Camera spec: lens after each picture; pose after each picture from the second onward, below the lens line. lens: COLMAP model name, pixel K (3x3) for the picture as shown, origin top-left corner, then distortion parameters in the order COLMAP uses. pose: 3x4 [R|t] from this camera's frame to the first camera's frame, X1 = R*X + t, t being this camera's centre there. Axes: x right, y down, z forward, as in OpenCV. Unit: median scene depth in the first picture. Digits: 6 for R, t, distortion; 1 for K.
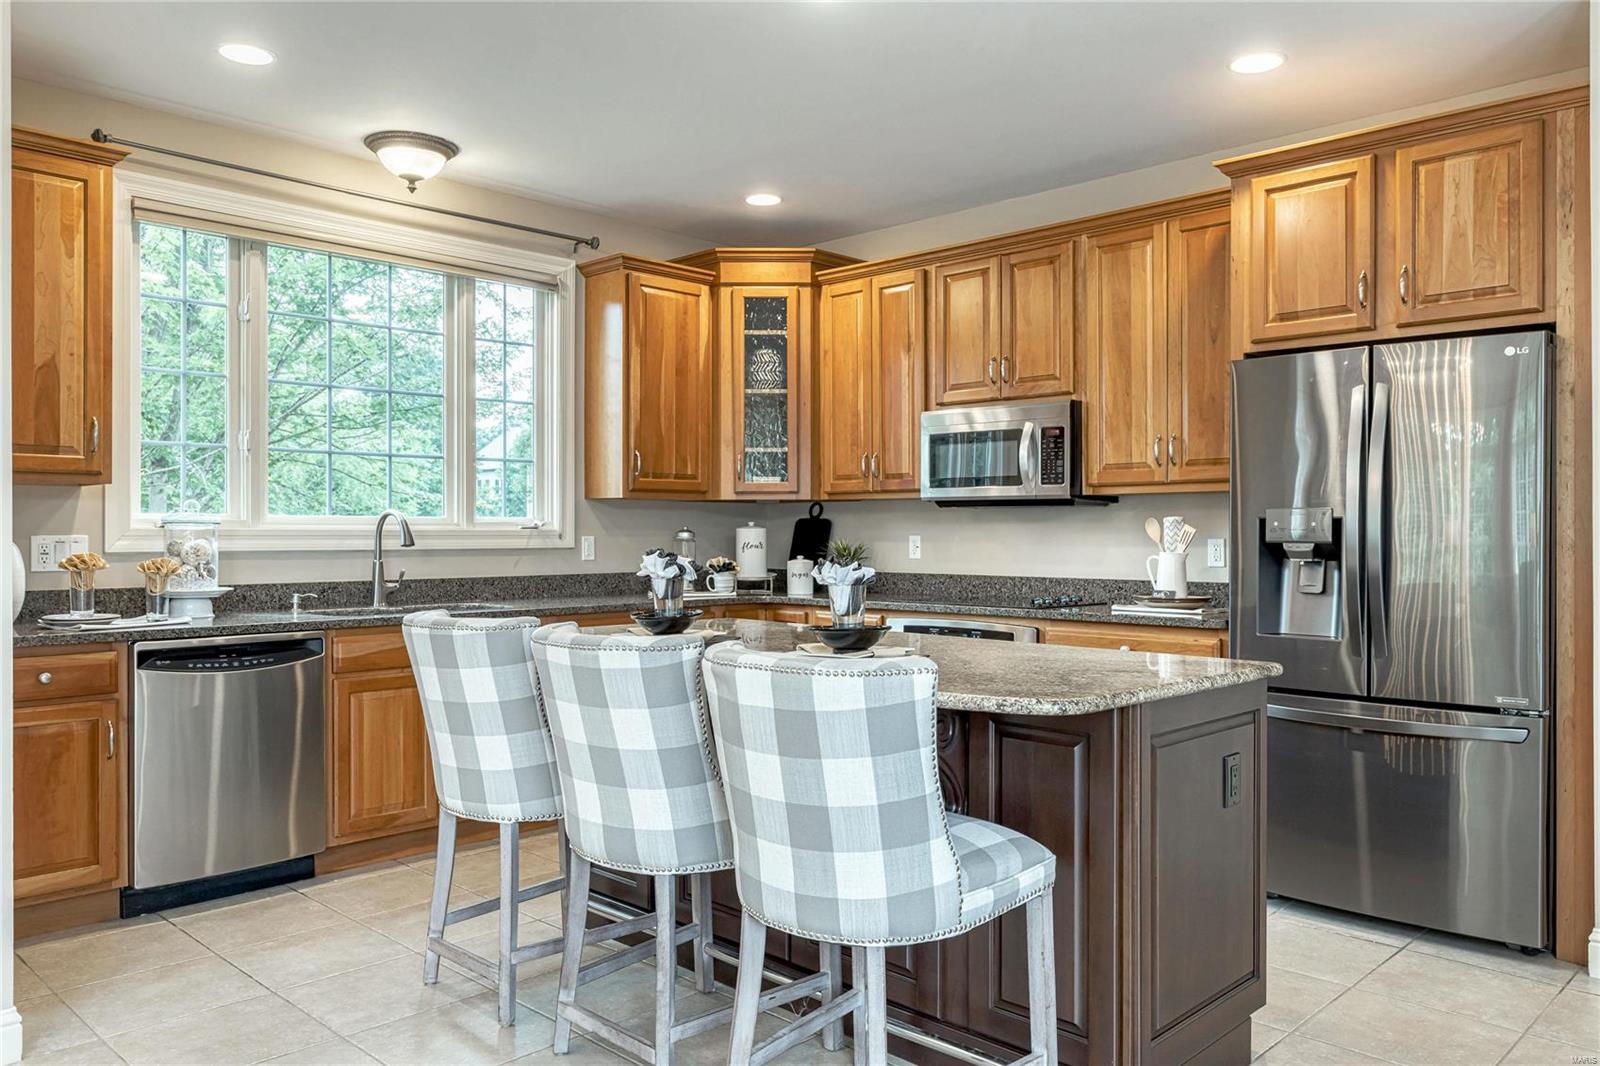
lens RADIAL K [[1179.2, 0, 800.0], [0, 1179.2, 533.0], [0, 0, 1]] dist [0.002171, -0.003878]
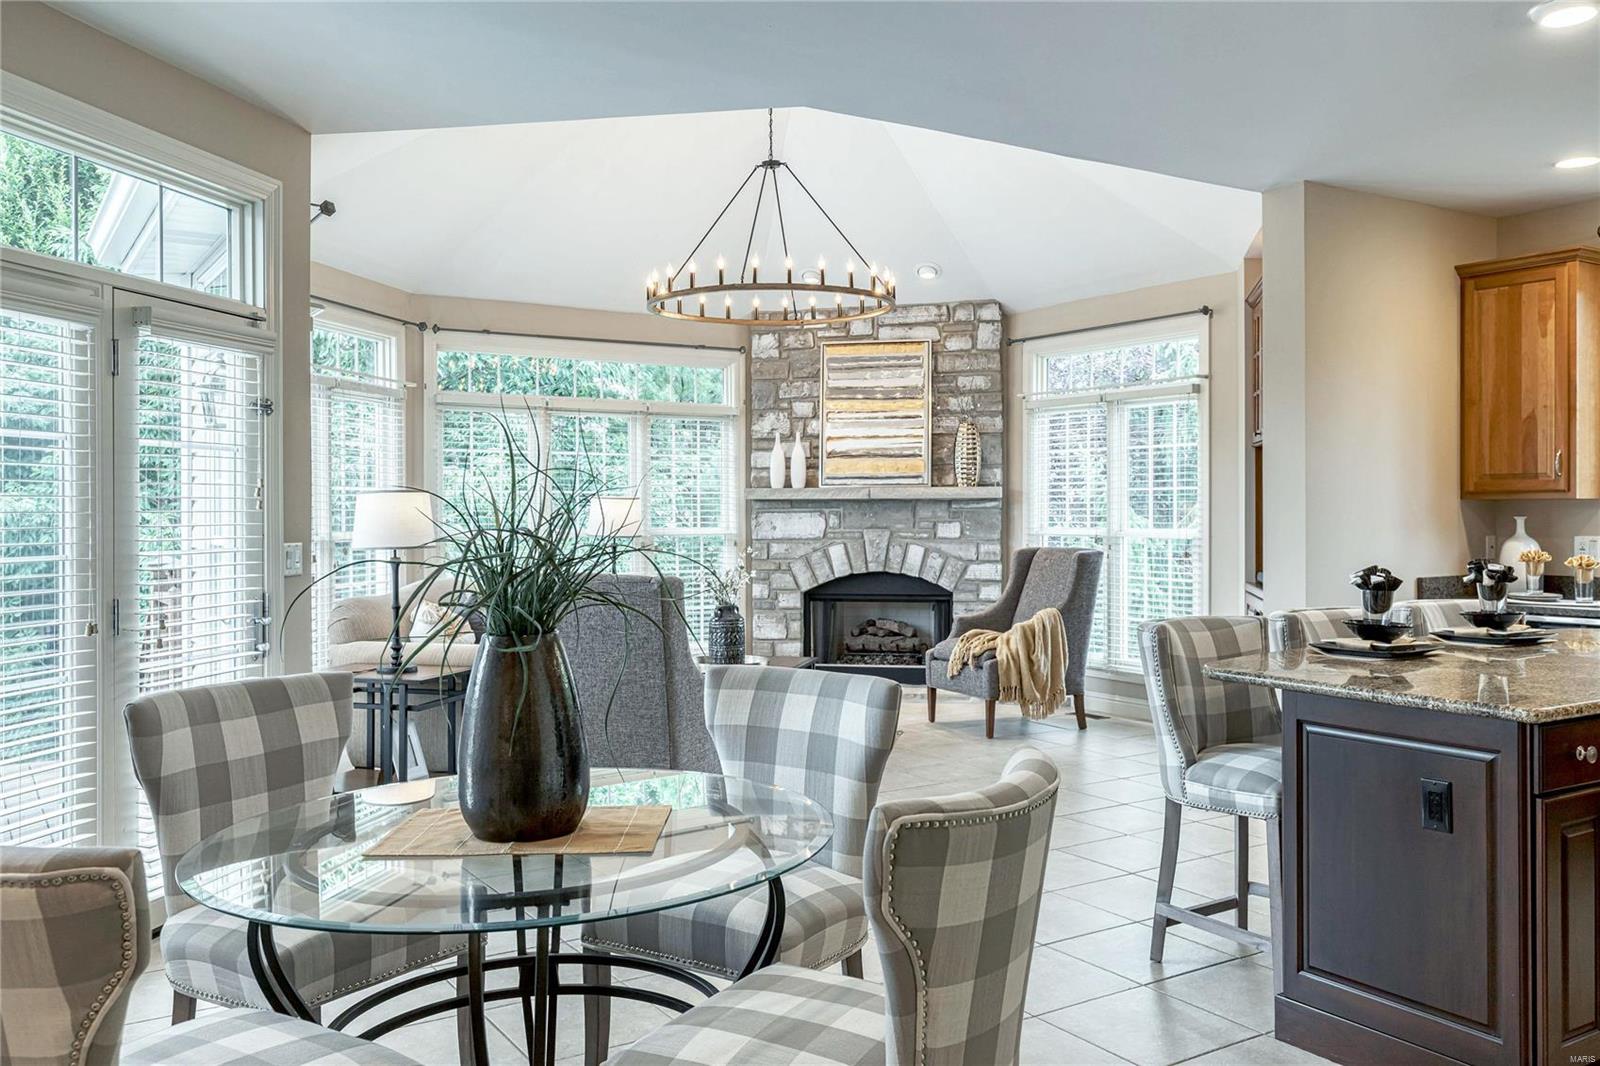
lens RADIAL K [[1313.5, 0, 804.0], [0, 1313.5, 510.3], [0, 0, 1]] dist [-0.002385, 0.005222]
pose [[-0.226984, -0.000517, -0.973898, 0.854562], [0.002188, 0.999997, -0.001041, -0.022897], [0.973896, -0.002367, -0.226982, 0.389855]]
